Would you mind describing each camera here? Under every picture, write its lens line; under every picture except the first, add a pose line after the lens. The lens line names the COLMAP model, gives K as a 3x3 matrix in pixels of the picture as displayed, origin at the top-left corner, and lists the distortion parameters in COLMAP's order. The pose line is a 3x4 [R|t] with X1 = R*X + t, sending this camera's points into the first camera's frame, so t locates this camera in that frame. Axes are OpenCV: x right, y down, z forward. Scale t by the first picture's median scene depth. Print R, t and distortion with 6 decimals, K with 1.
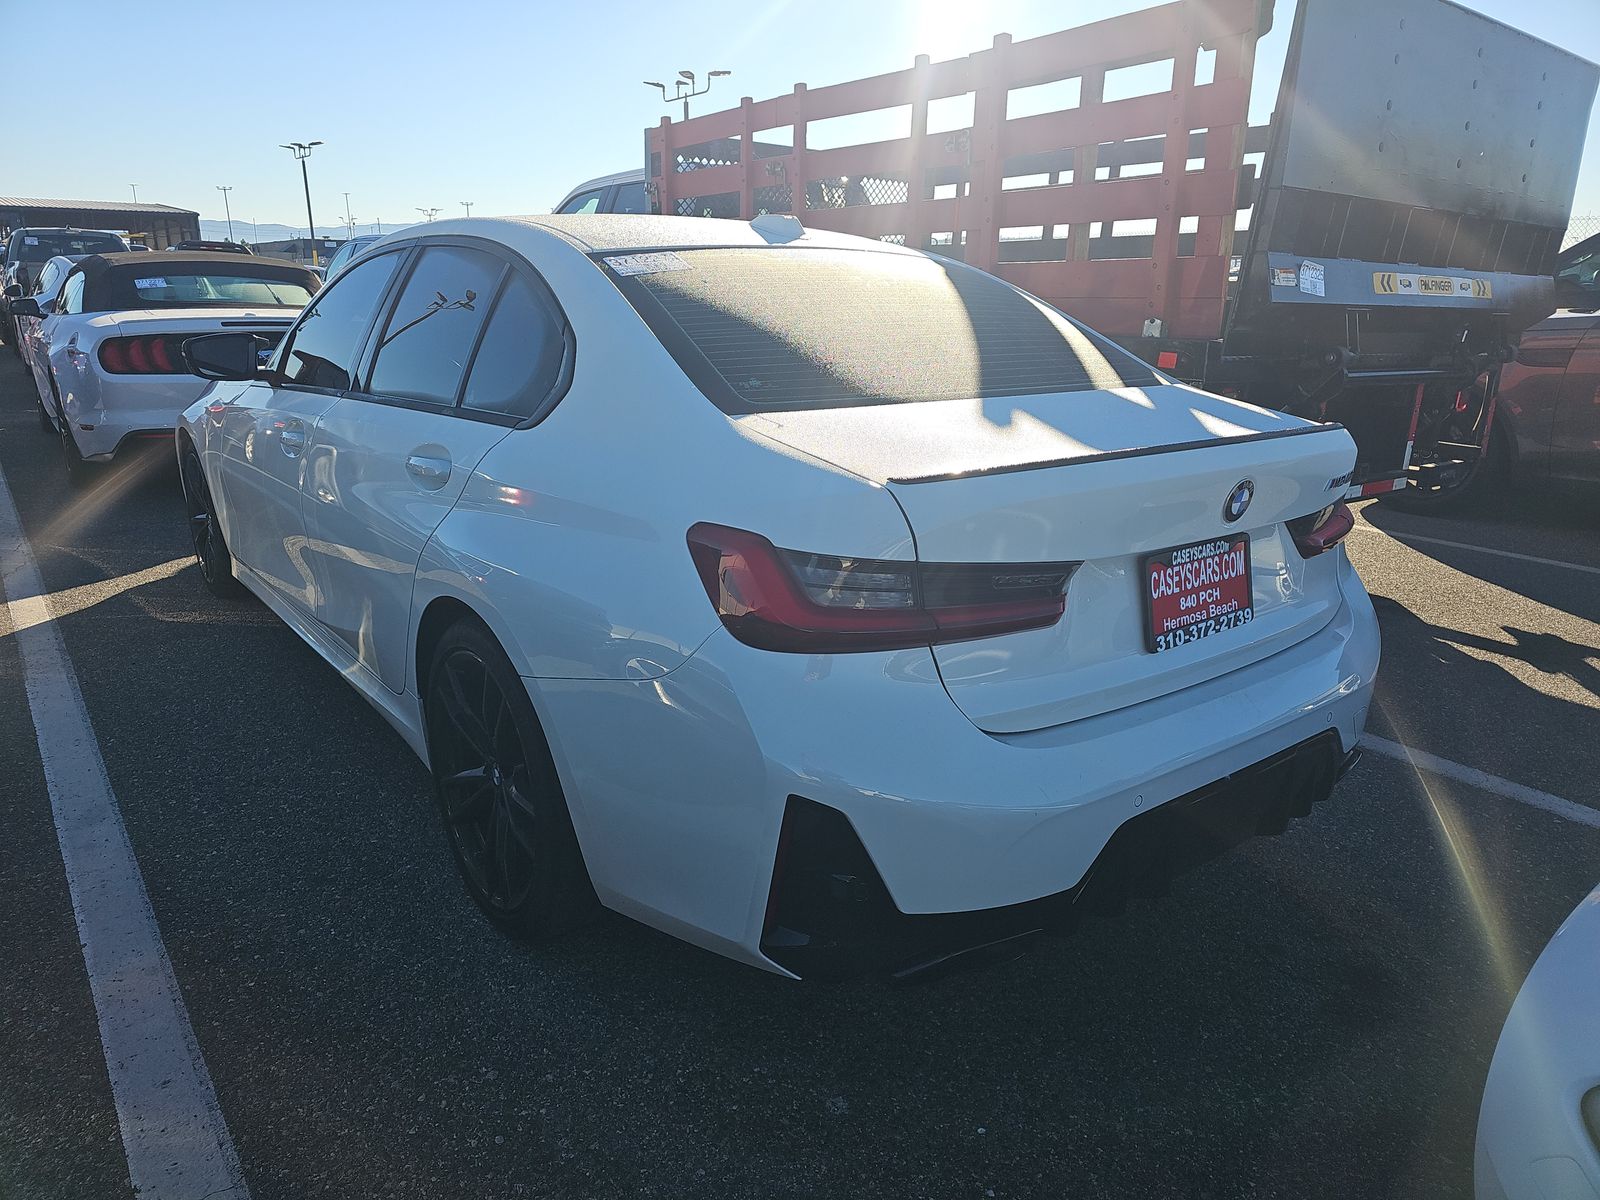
lens RADIAL K [[1100.4, 0, 796.8], [0, 1100.4, 616.7], [0, 0, 1]] dist [0.064114, -0.061978]
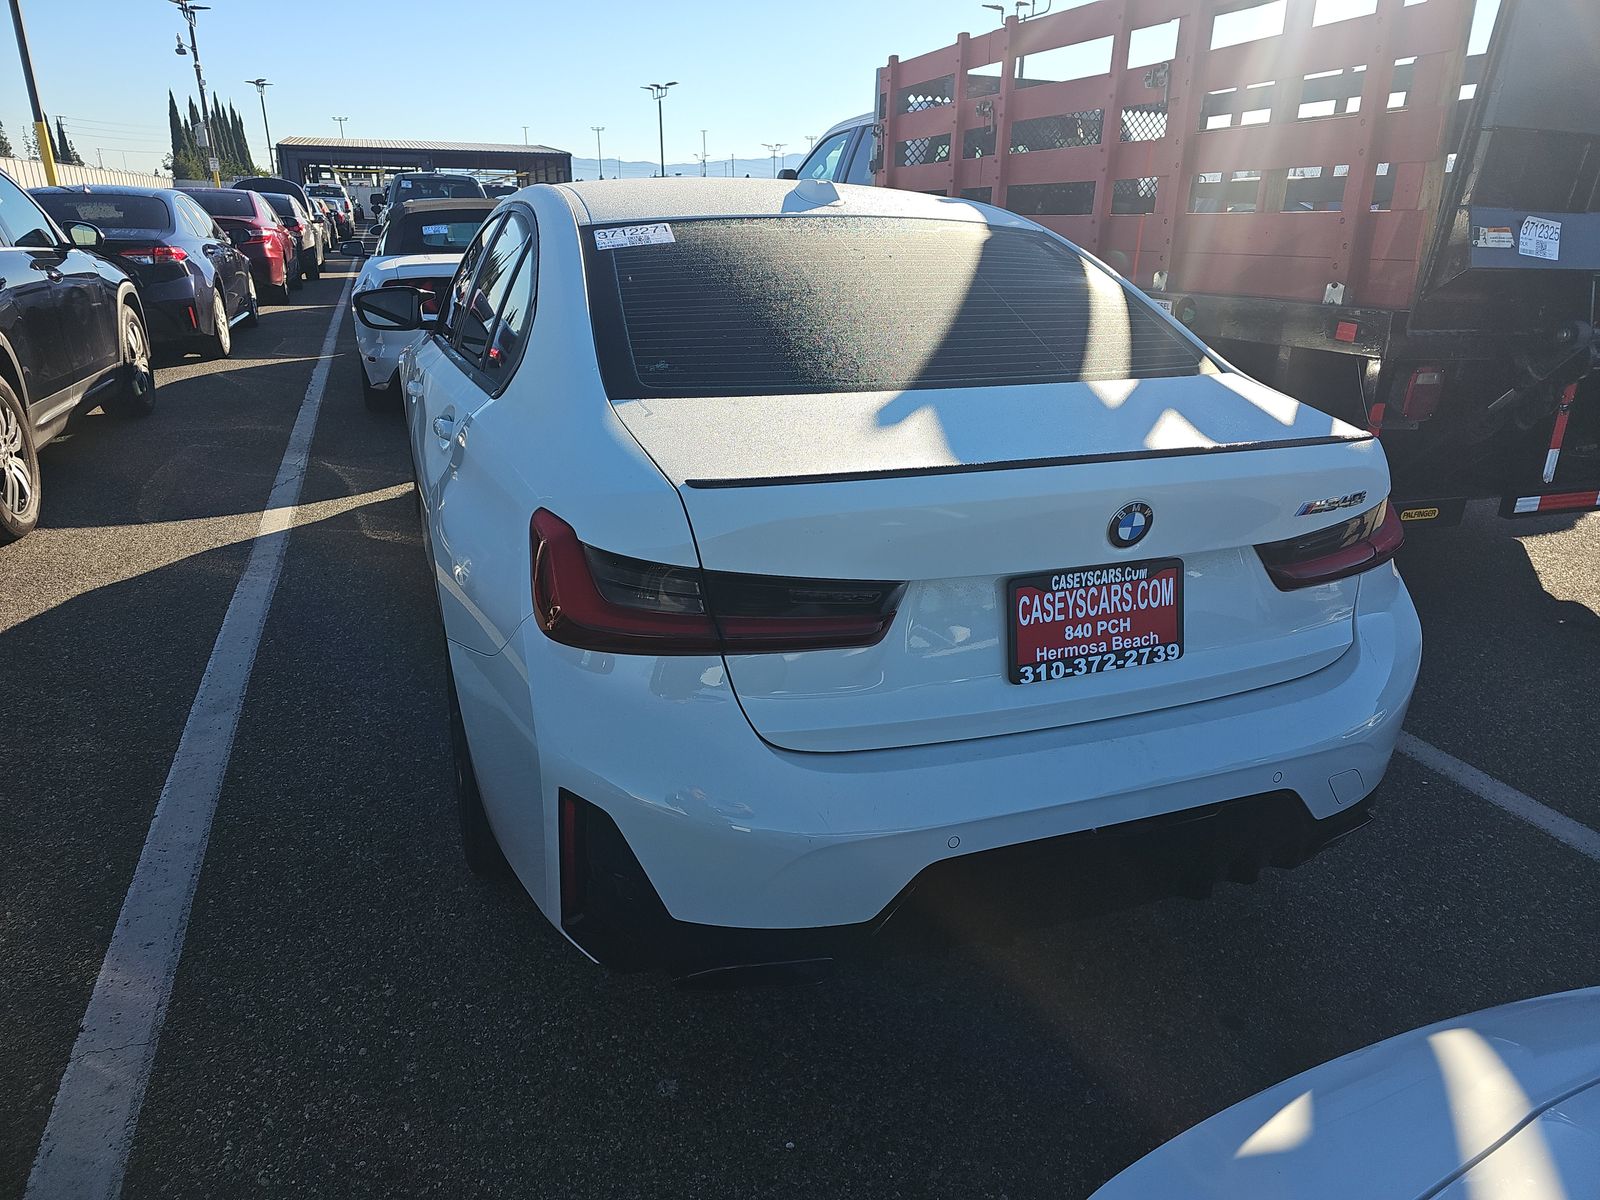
lens RADIAL K [[1100.4, 0, 796.8], [0, 1100.4, 616.7], [0, 0, 1]] dist [0.064114, -0.061978]
pose [[0.954450, 0.101128, -0.280709, 0.379601], [-0.085354, 0.994035, 0.067894, -0.065617], [0.285900, -0.040842, 0.957389, 0.076072]]
